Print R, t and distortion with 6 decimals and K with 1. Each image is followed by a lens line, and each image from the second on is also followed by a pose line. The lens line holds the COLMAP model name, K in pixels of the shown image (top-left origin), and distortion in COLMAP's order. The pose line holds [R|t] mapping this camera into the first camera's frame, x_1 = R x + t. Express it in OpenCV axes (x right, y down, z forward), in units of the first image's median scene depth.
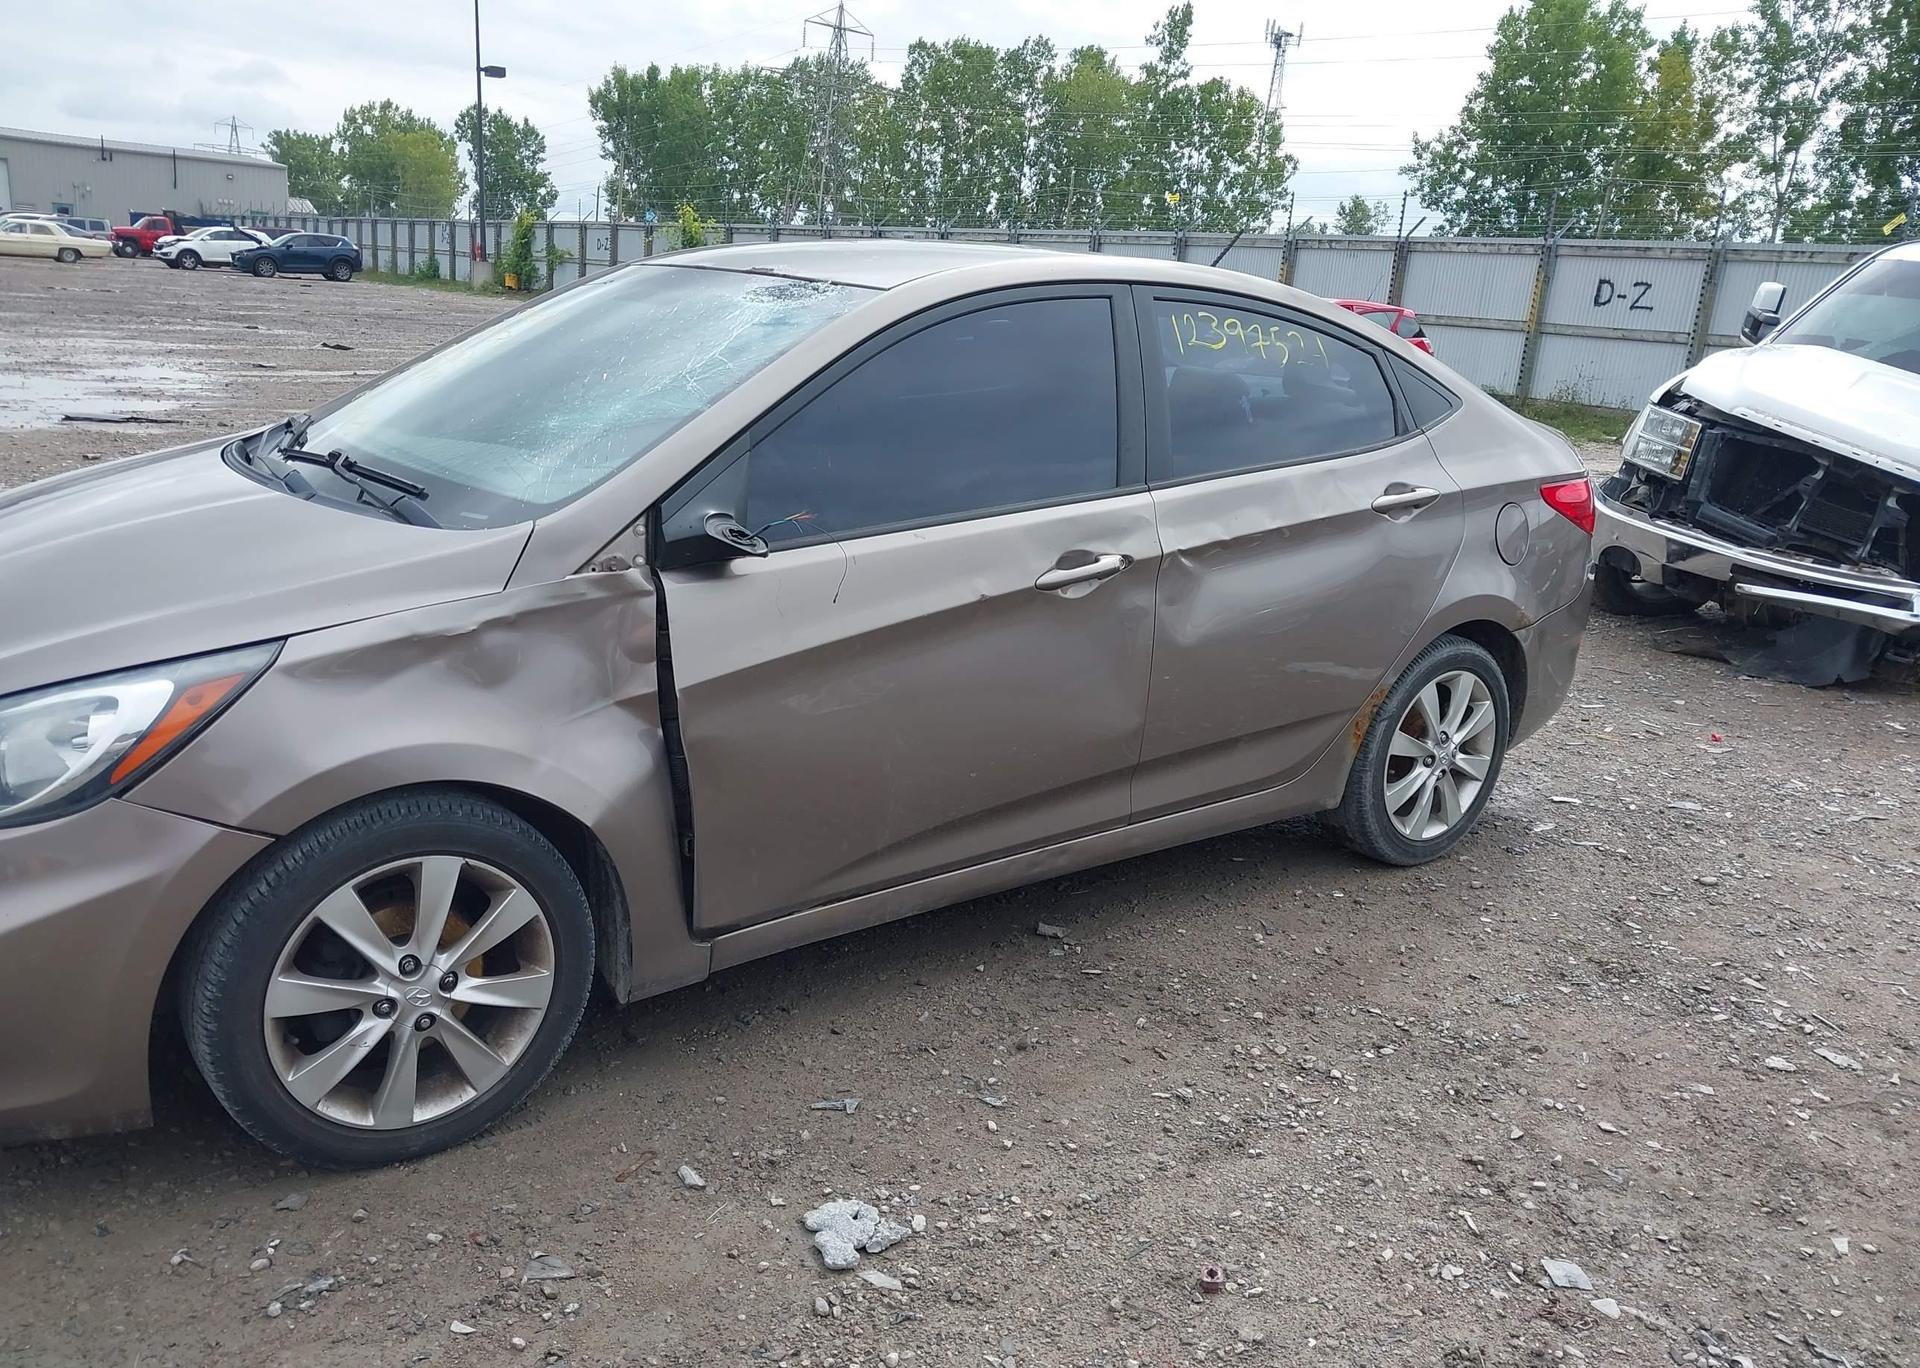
lens RADIAL K [[1514.2, 0, 960.0], [0, 1514.2, 708.2], [0, 0, 1]] dist [-0.006373, 0.000627]
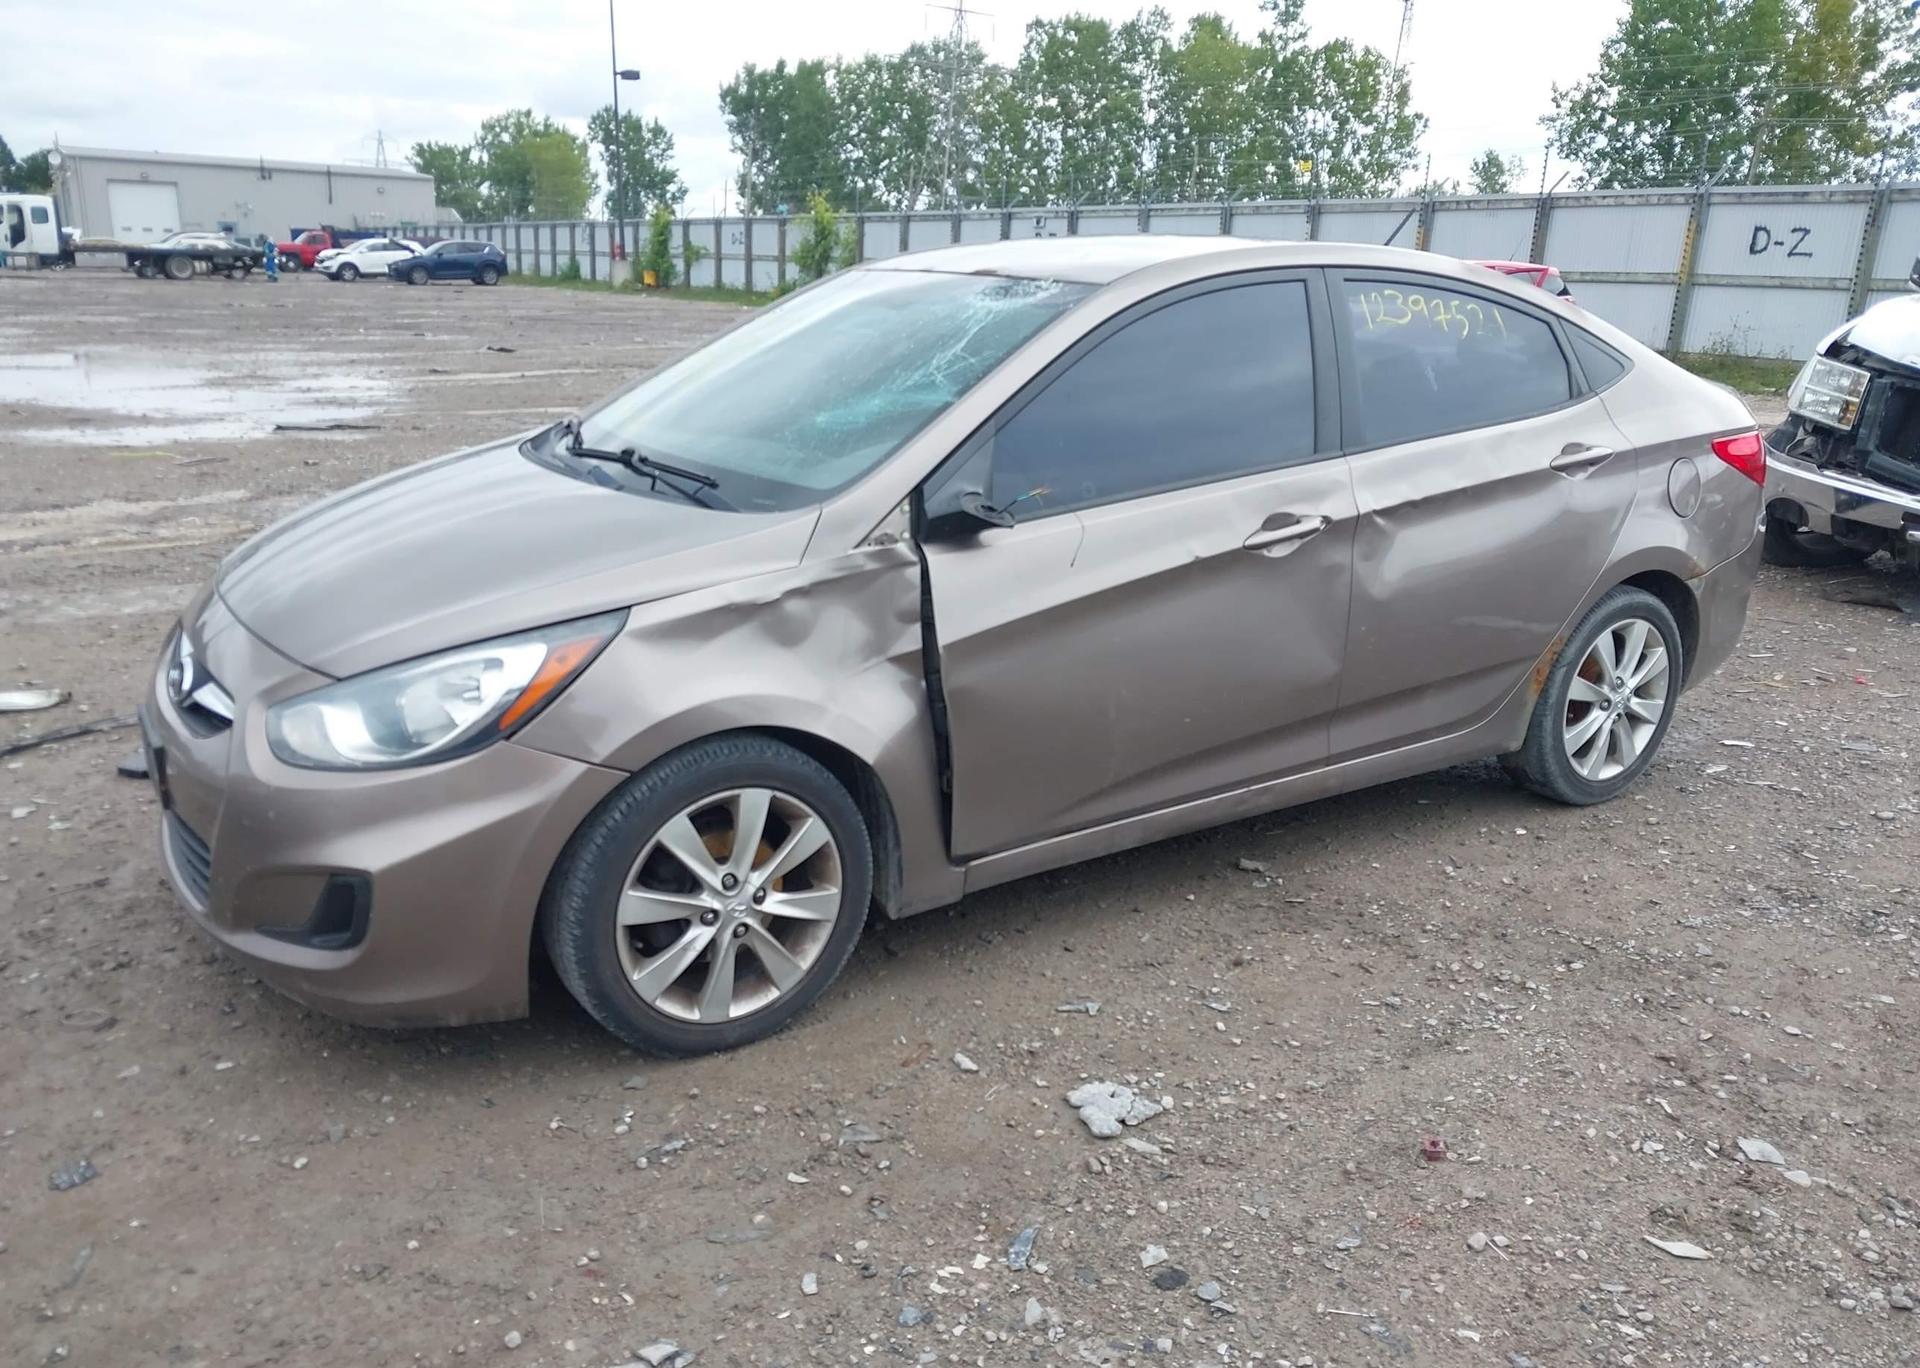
lens RADIAL K [[1522.1, 0, 939.0], [0, 1522.1, 712.1], [0, 0, 1]] dist [0.008032, -0.013354]
pose [[0.995624, -0.019899, -0.091306, -0.057031], [0.021237, 0.999681, 0.013706, 0.015565], [0.091004, -0.015585, 0.995729, -0.103918]]
